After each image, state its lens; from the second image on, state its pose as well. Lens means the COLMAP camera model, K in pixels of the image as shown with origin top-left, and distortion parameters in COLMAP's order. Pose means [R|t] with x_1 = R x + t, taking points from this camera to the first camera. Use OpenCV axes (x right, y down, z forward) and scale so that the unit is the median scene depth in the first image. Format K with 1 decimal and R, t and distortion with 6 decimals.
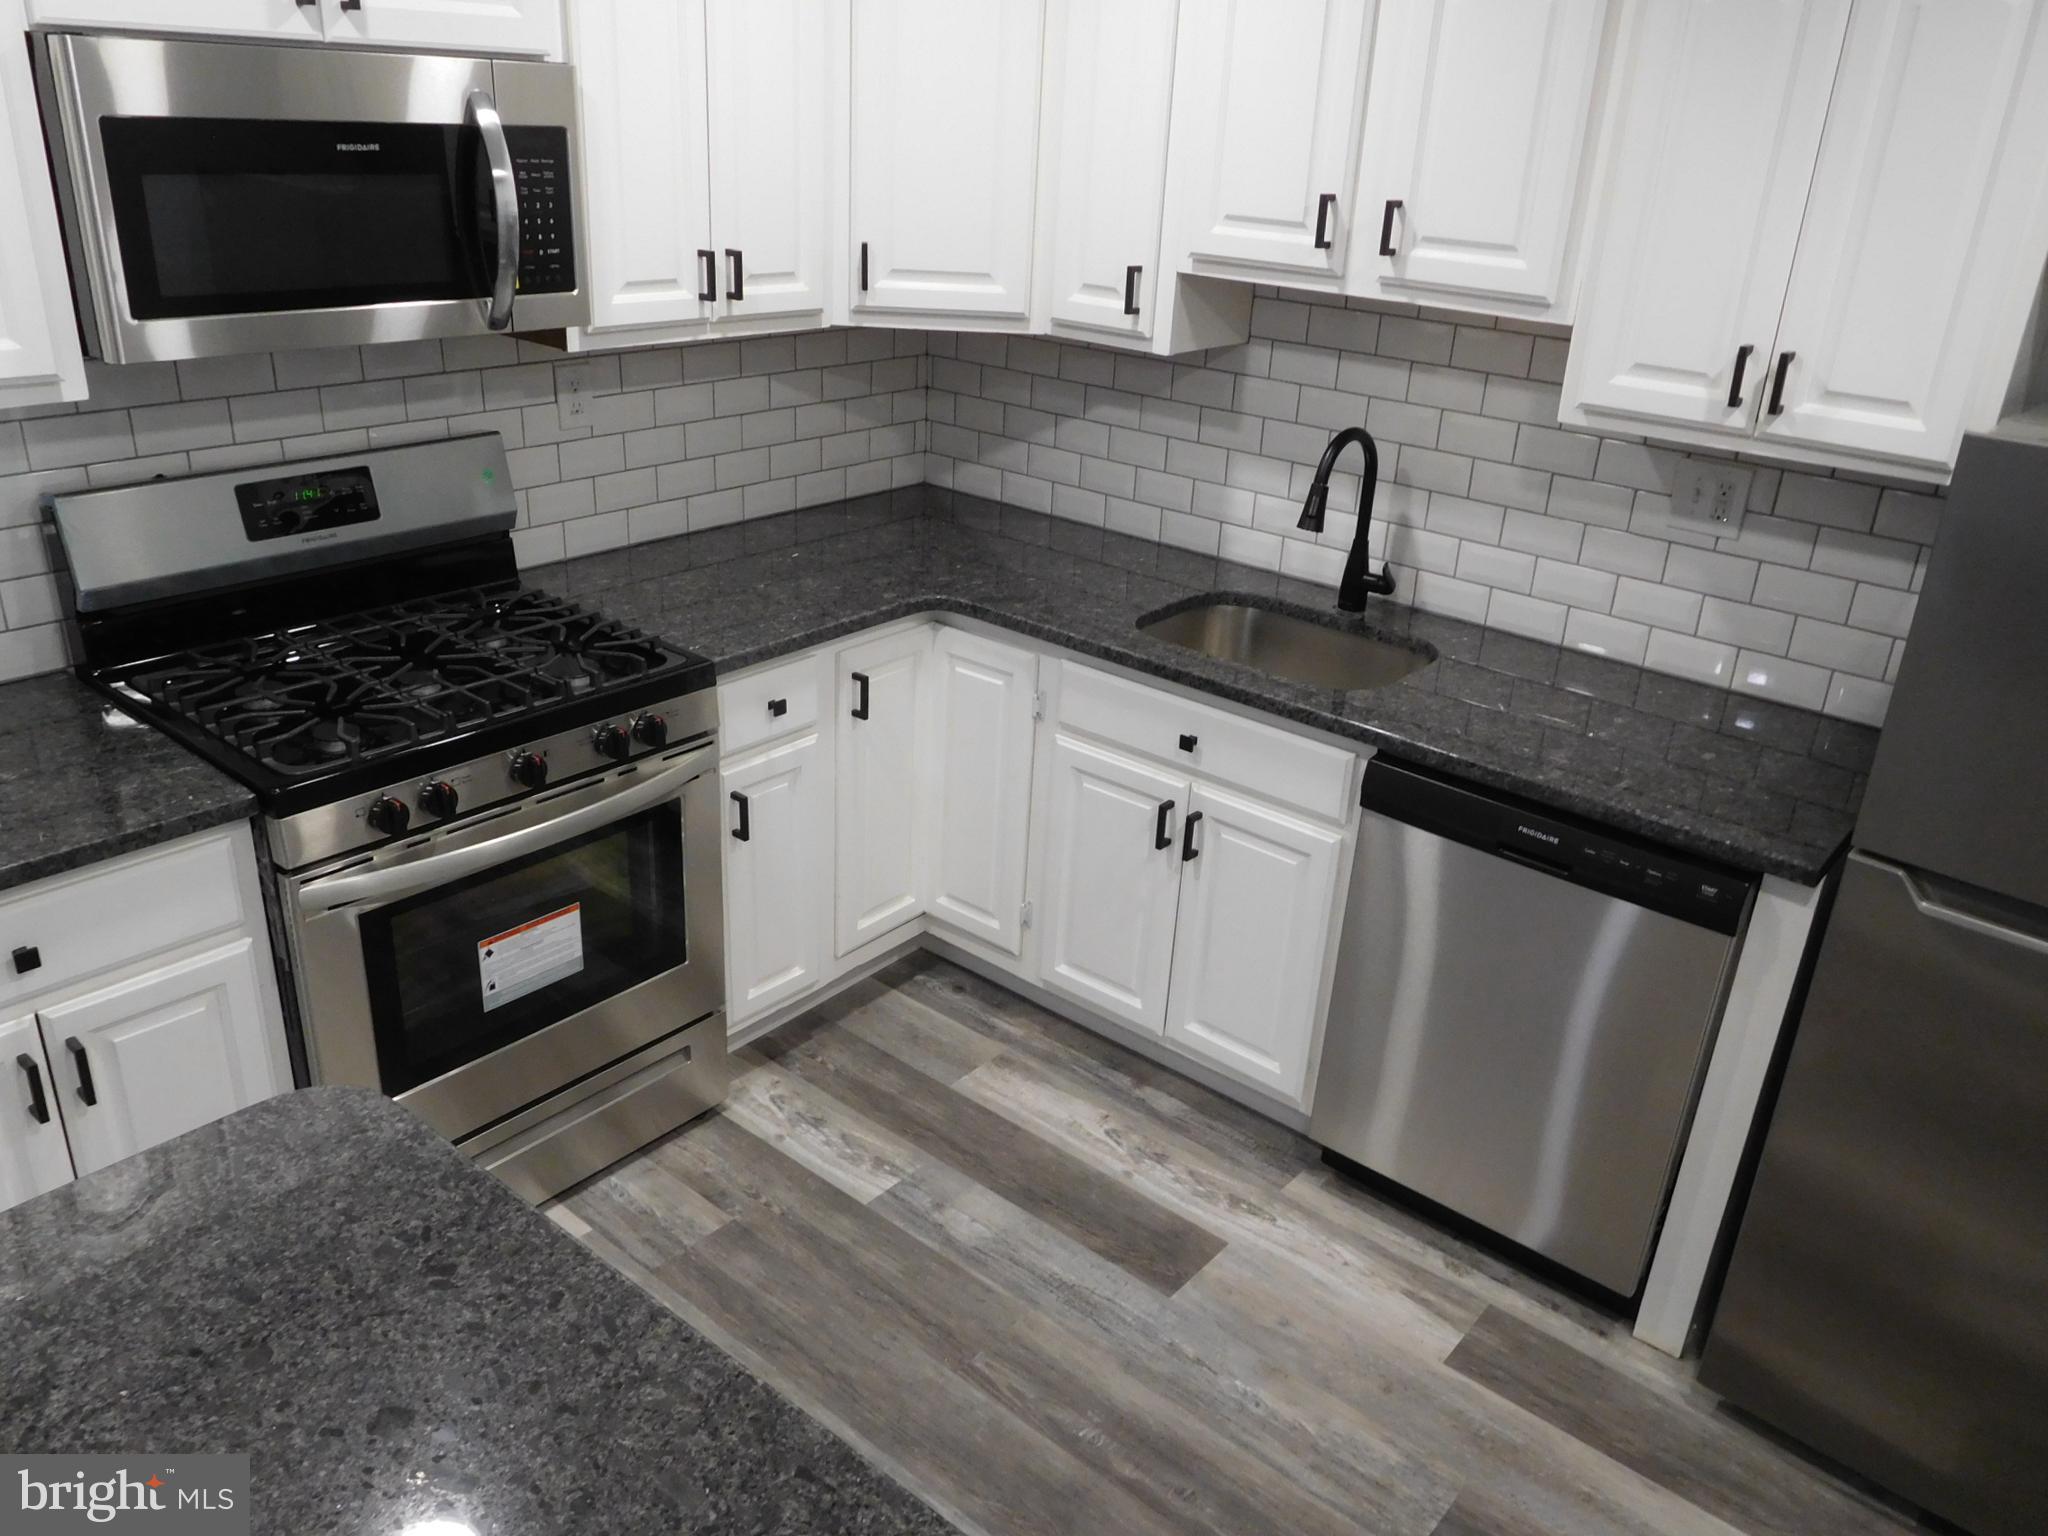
lens RADIAL K [[1533.8, 0, 1021.8], [0, 1533.8, 773.1], [0, 0, 1]] dist [-0.023758, 0.000502]
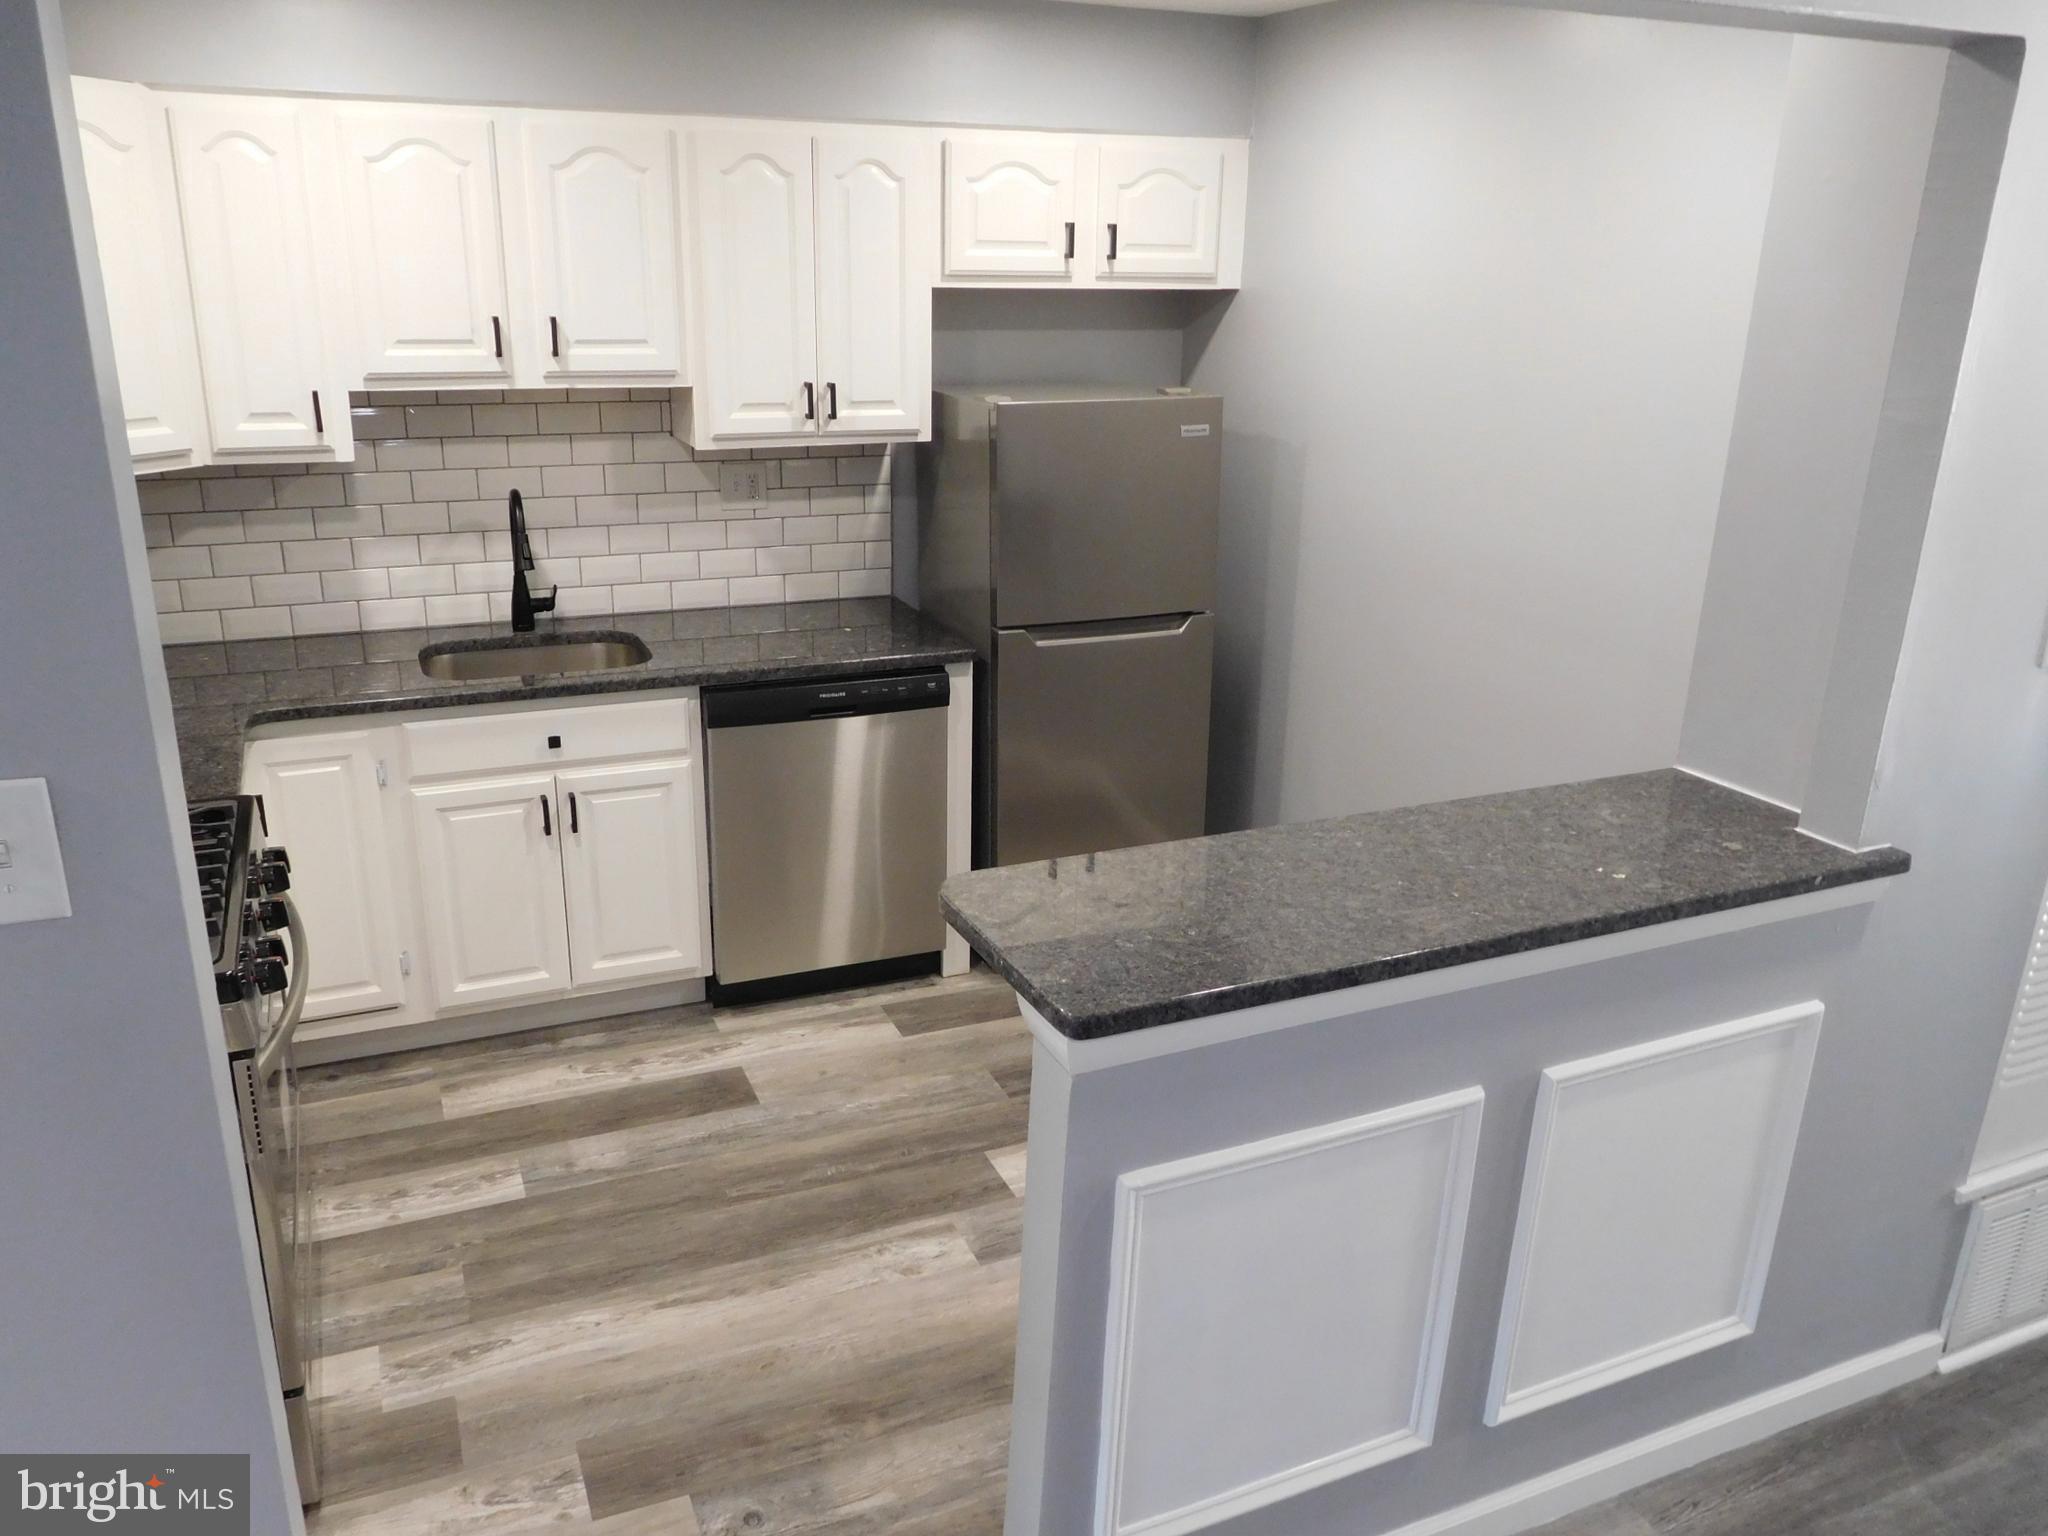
lens RADIAL K [[1533.8, 0, 1021.8], [0, 1533.8, 773.1], [0, 0, 1]] dist [-0.023758, 0.000502]
pose [[0.443392, -0.324069, 0.835693, -0.799969], [0.361908, 0.917701, 0.163854, -0.064223], [-0.820016, 0.229792, 0.524185, 0.020274]]
